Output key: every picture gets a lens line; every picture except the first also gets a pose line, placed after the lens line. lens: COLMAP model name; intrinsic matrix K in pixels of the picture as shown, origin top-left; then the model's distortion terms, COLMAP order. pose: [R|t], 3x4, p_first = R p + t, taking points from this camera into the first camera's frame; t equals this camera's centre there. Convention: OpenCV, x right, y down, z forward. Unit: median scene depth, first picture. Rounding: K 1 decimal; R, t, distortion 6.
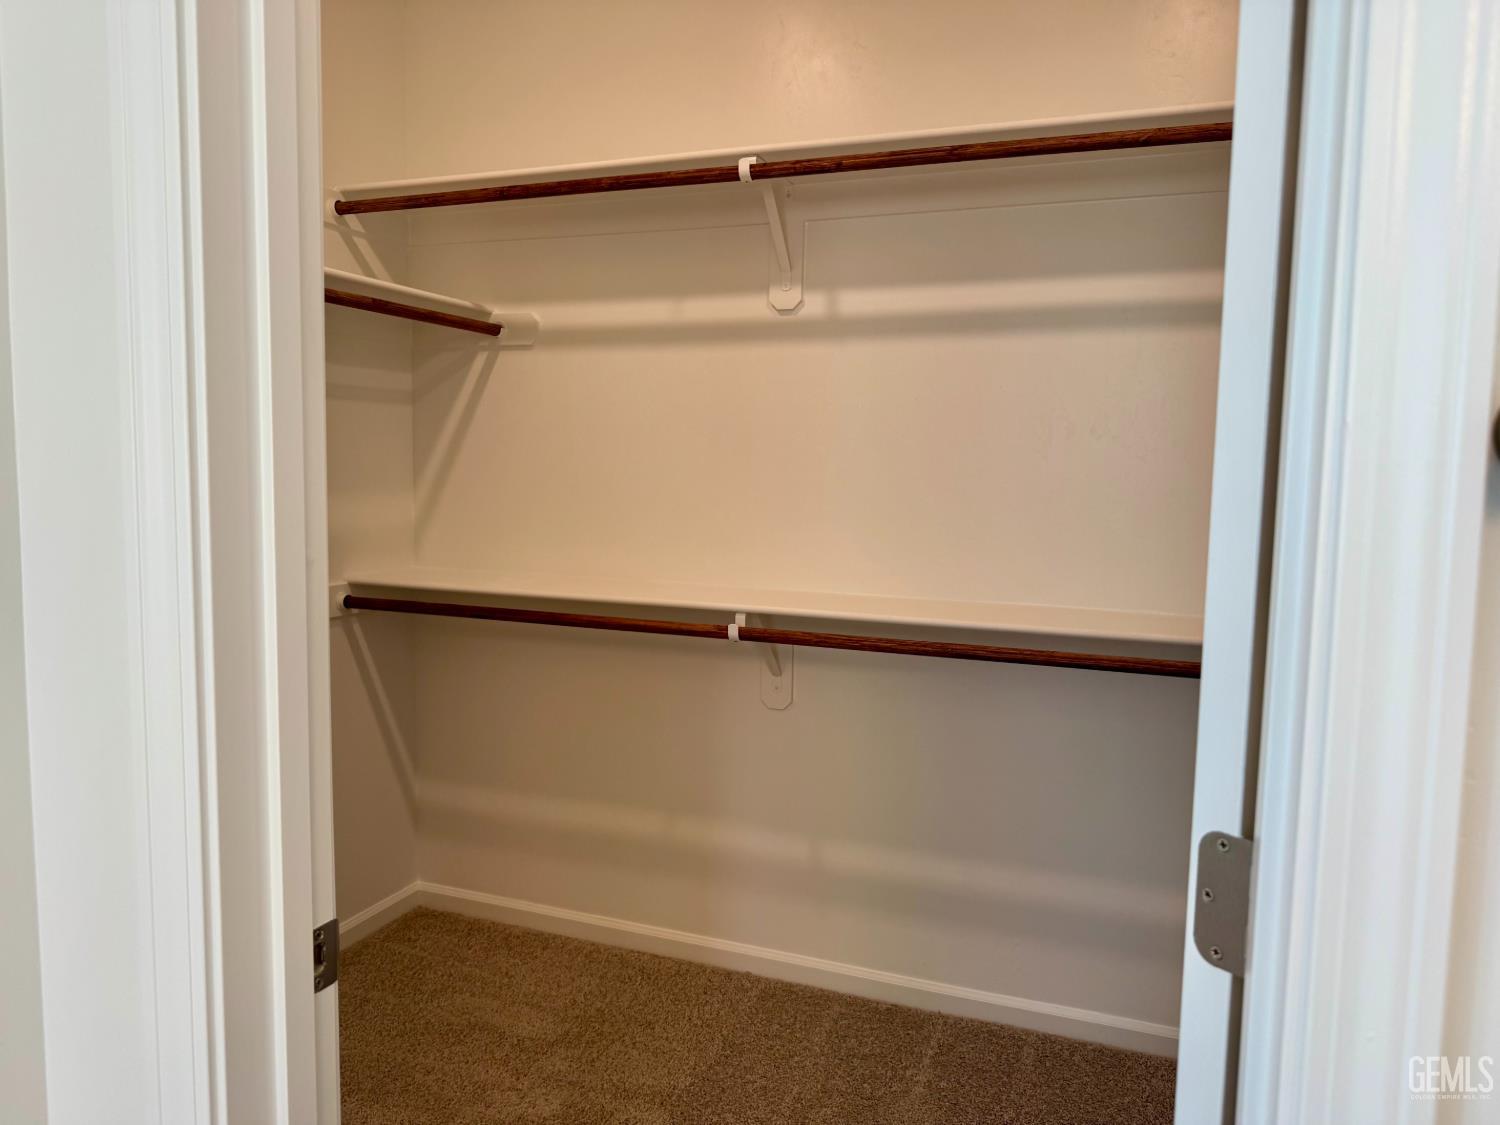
lens RADIAL K [[1067.4, 0, 750.3], [0, 1067.4, 569.2], [0, 0, 1]] dist [0.002464, -0.002617]
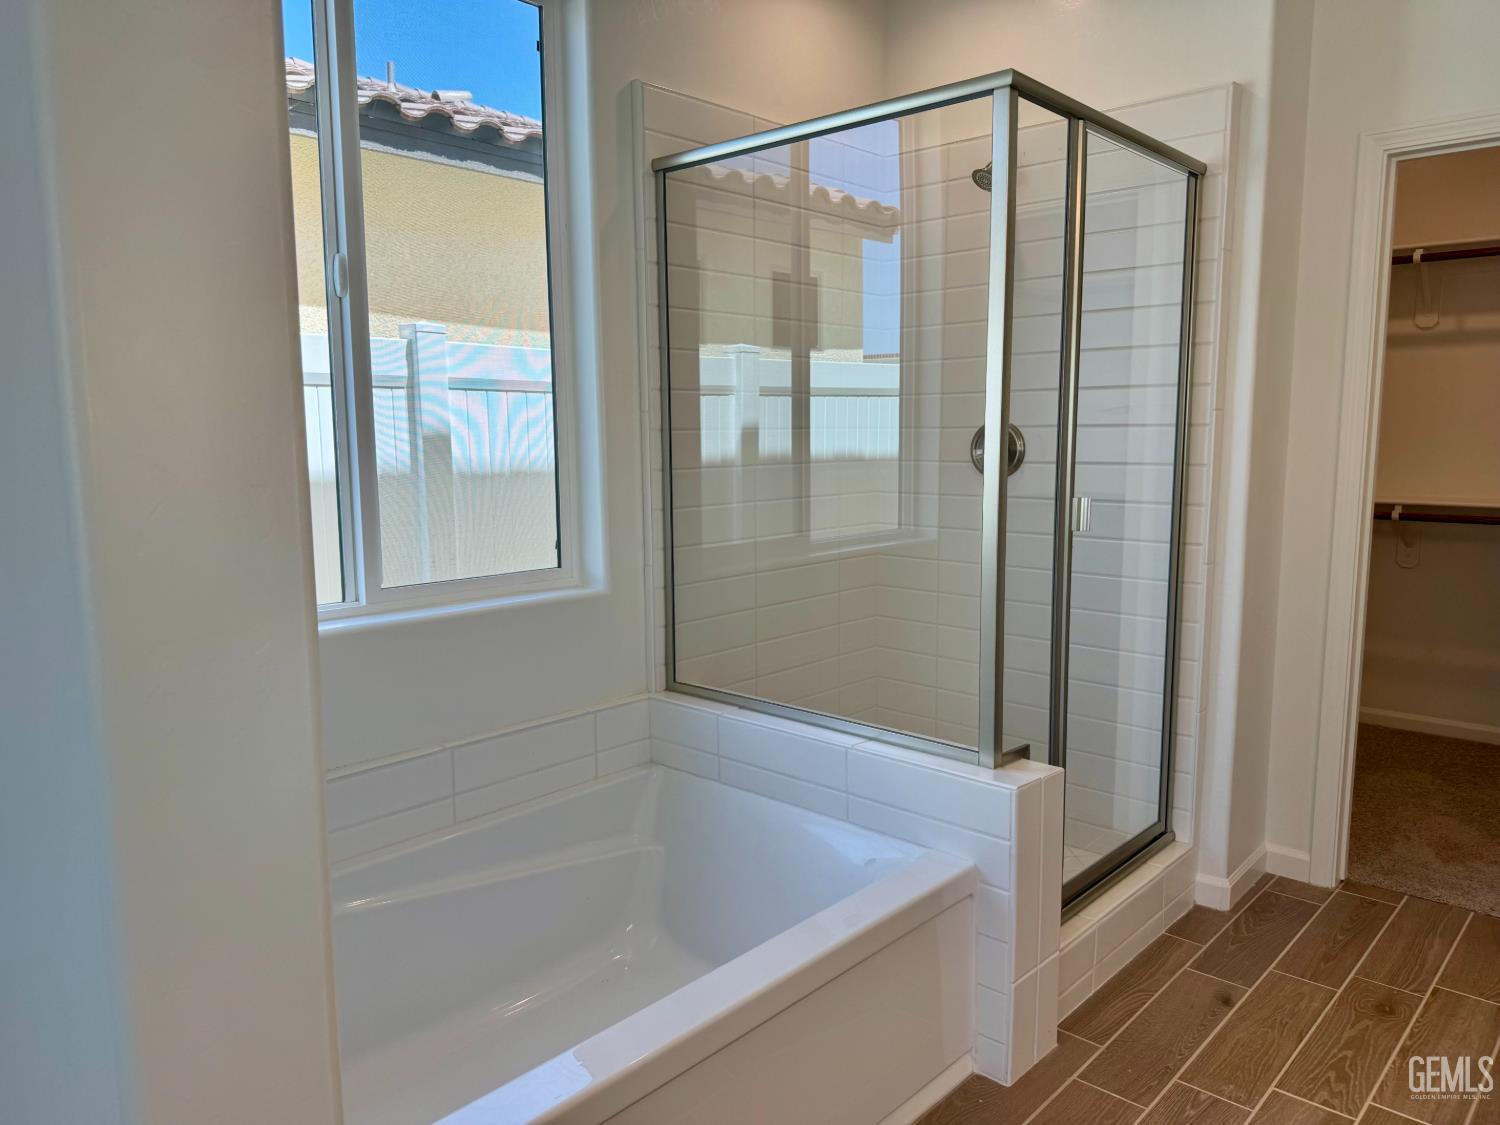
lens RADIAL K [[1067.4, 0, 750.3], [0, 1067.4, 569.2], [0, 0, 1]] dist [0.002464, -0.002617]
pose [[0.928290, 0.015987, -0.371512, -0.347011], [-0.003034, 0.999368, 0.035424, 0.087713], [0.371844, -0.031757, 0.927752, -1.043764]]
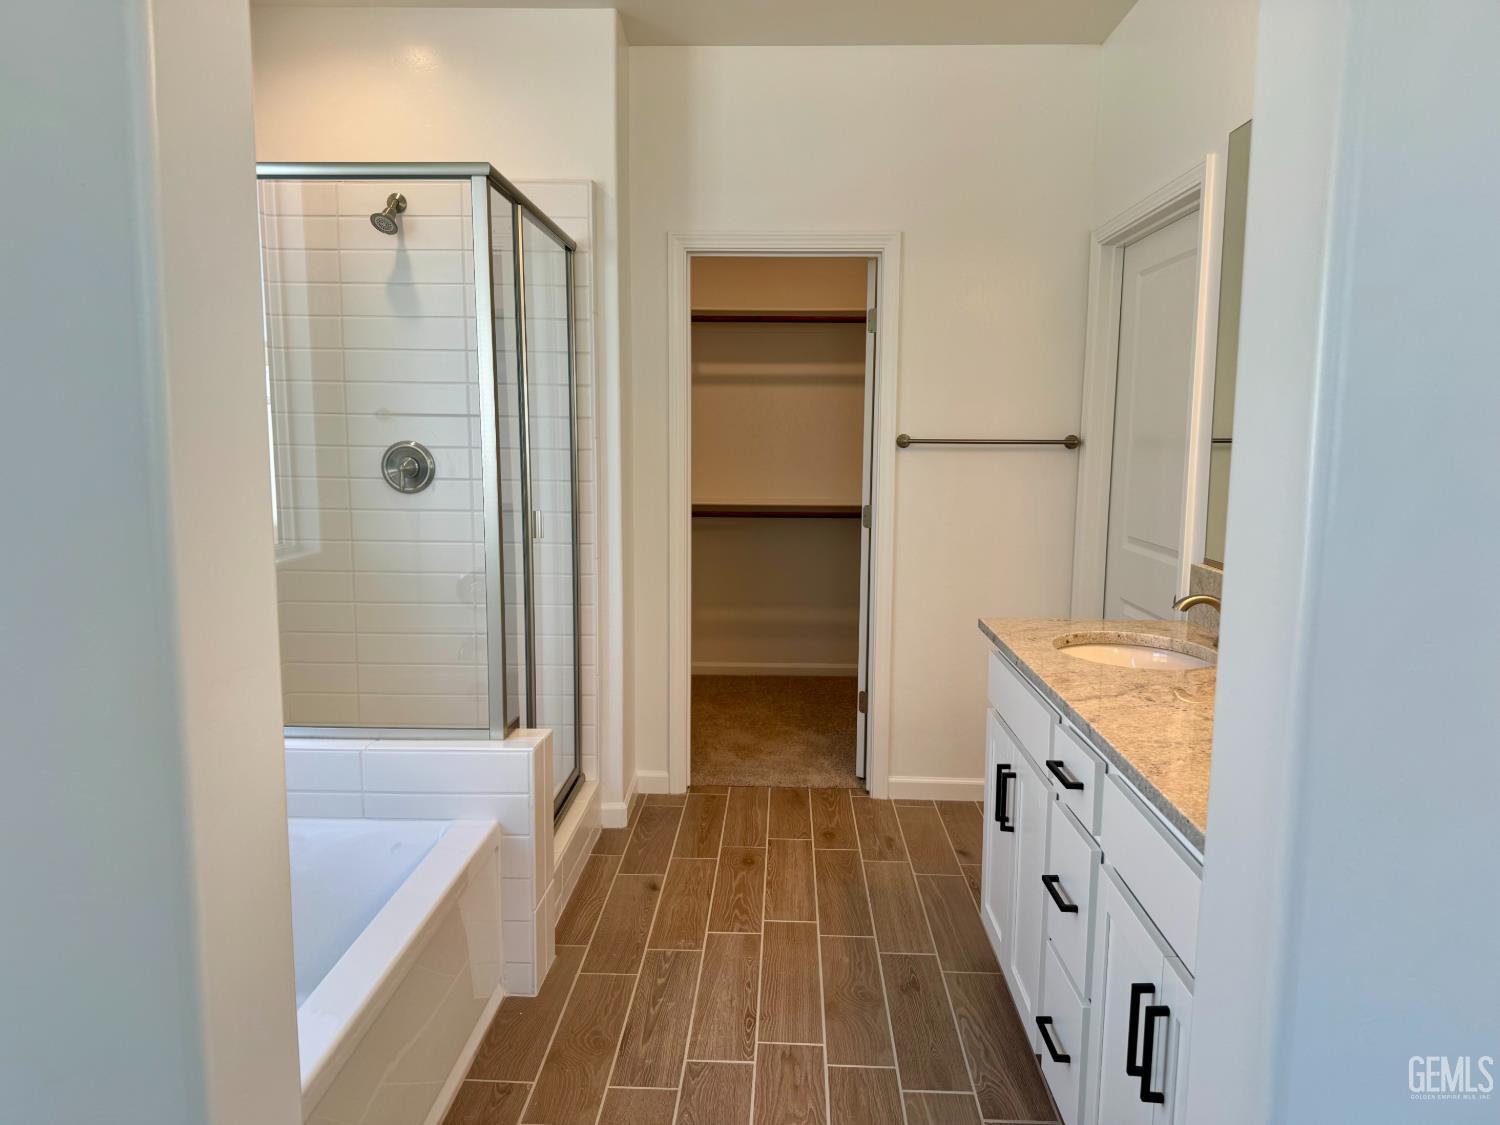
lens RADIAL K [[1040.8, 0, 750.0], [0, 1040.8, 562.5], [0, 0, 1]] dist [-0.000038, -0.001815]
pose [[0.946357, -0.061150, 0.317285, -0.668495], [0.048722, 0.997708, 0.046967, 0.064504], [-0.319430, -0.028989, 0.947166, -1.276292]]
